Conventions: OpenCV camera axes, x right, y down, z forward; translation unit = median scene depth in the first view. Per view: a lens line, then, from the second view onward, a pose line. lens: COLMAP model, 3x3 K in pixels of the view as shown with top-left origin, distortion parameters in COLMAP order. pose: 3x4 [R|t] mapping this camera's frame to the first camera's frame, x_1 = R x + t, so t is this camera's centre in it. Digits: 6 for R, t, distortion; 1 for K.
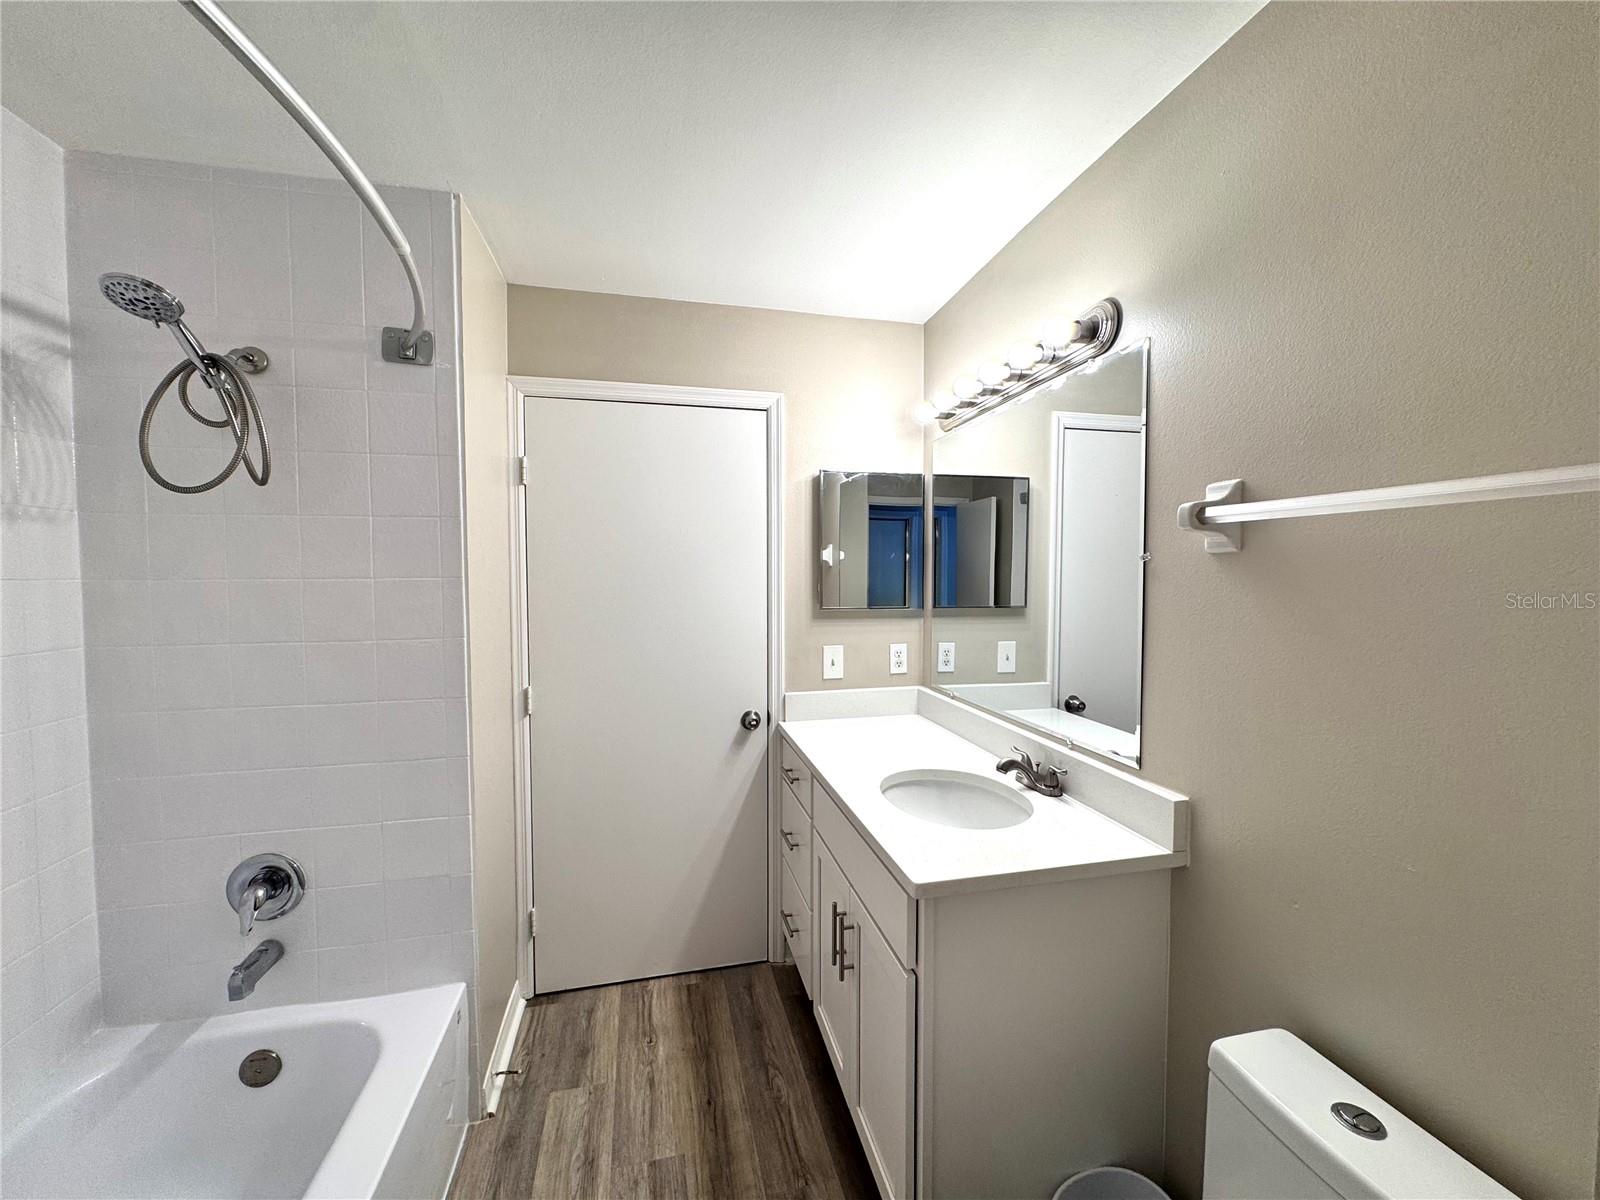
lens RADIAL K [[642.3, 0, 797.0], [0, 642.3, 603.1], [0, 0, 1]] dist [-0.002839, -0.000554]
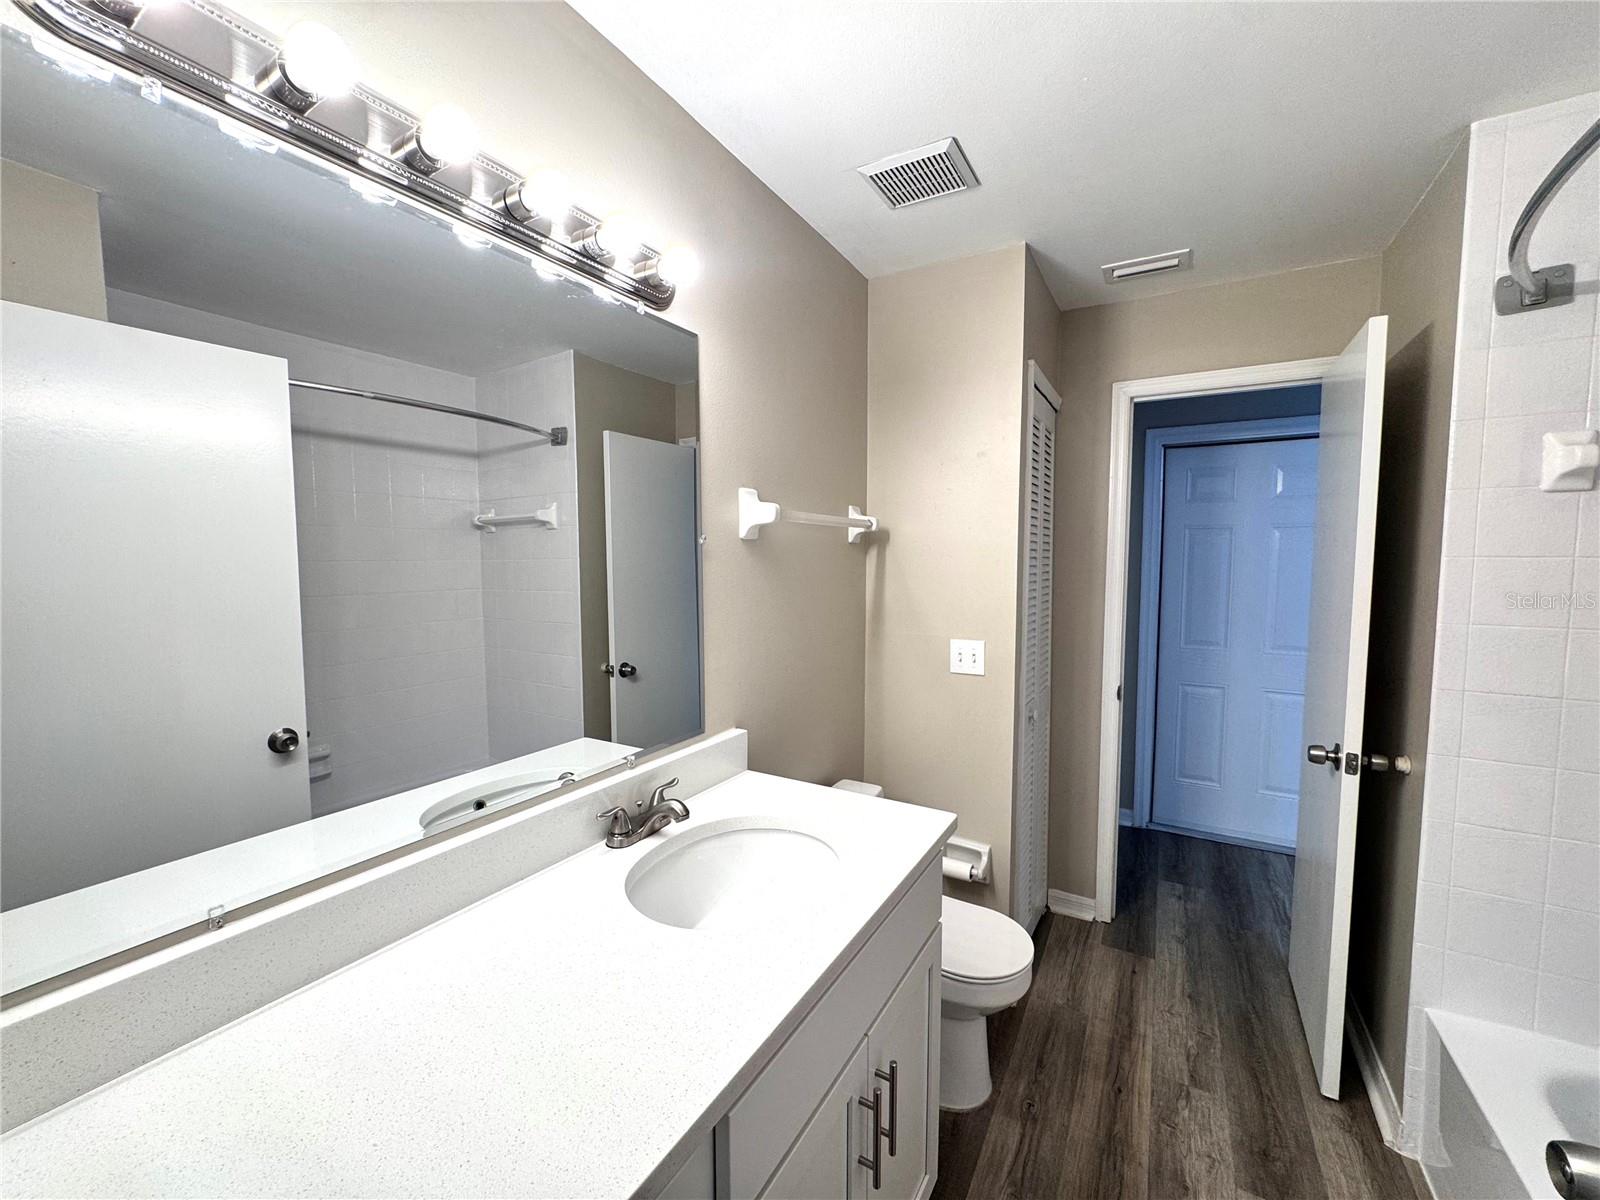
lens RADIAL K [[652.9, 0, 796.8], [0, 652.9, 588.7], [0, 0, 1]] dist [0.001114, 0.000326]
pose [[-0.729425, -0.029506, 0.683424, -0.404464], [0.031227, 0.996592, 0.076355, -0.083384], [-0.683347, 0.077037, -0.726018, 1.868420]]
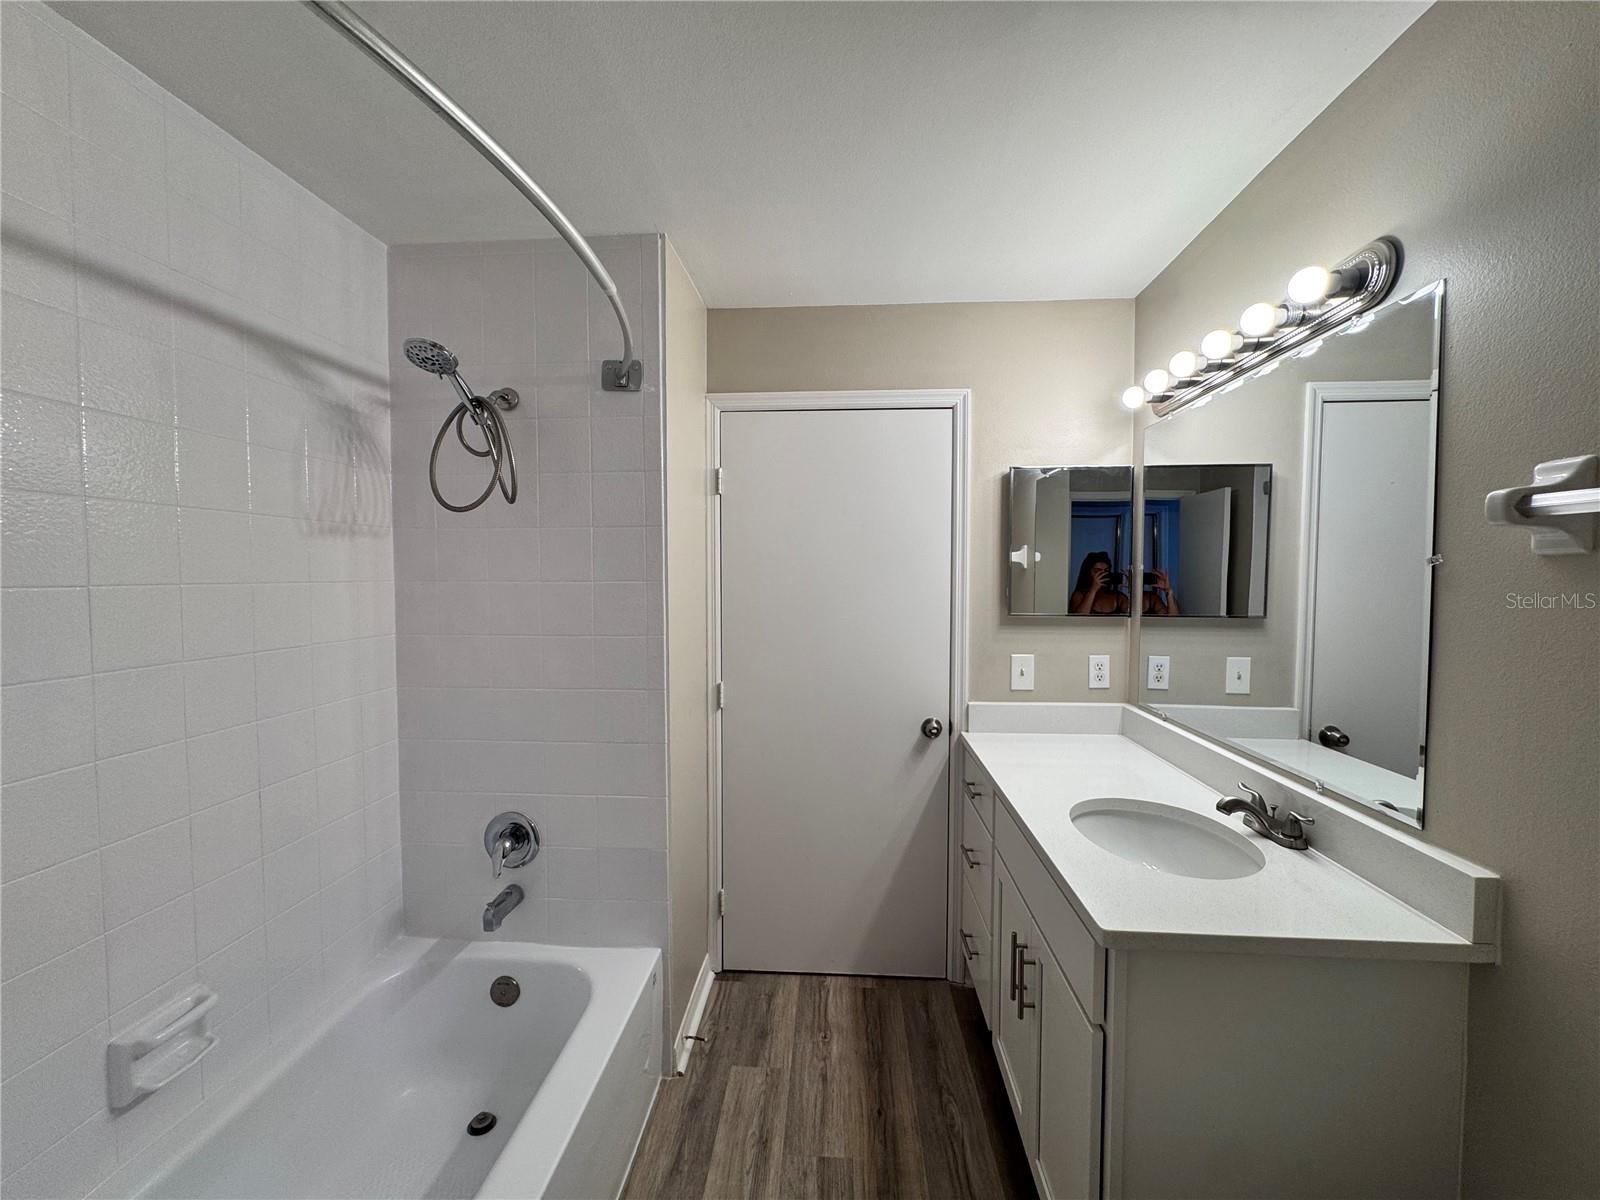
lens RADIAL K [[638.6, 0, 801.1], [0, 638.6, 601.8], [0, 0, 1]] dist [-0.001946, -0.000178]
pose [[0.954553, 0.014321, -0.297698, 0.030529], [-0.014735, 0.999891, 0.000854, -0.008355], [0.297678, 0.003572, 0.954660, 0.023088]]
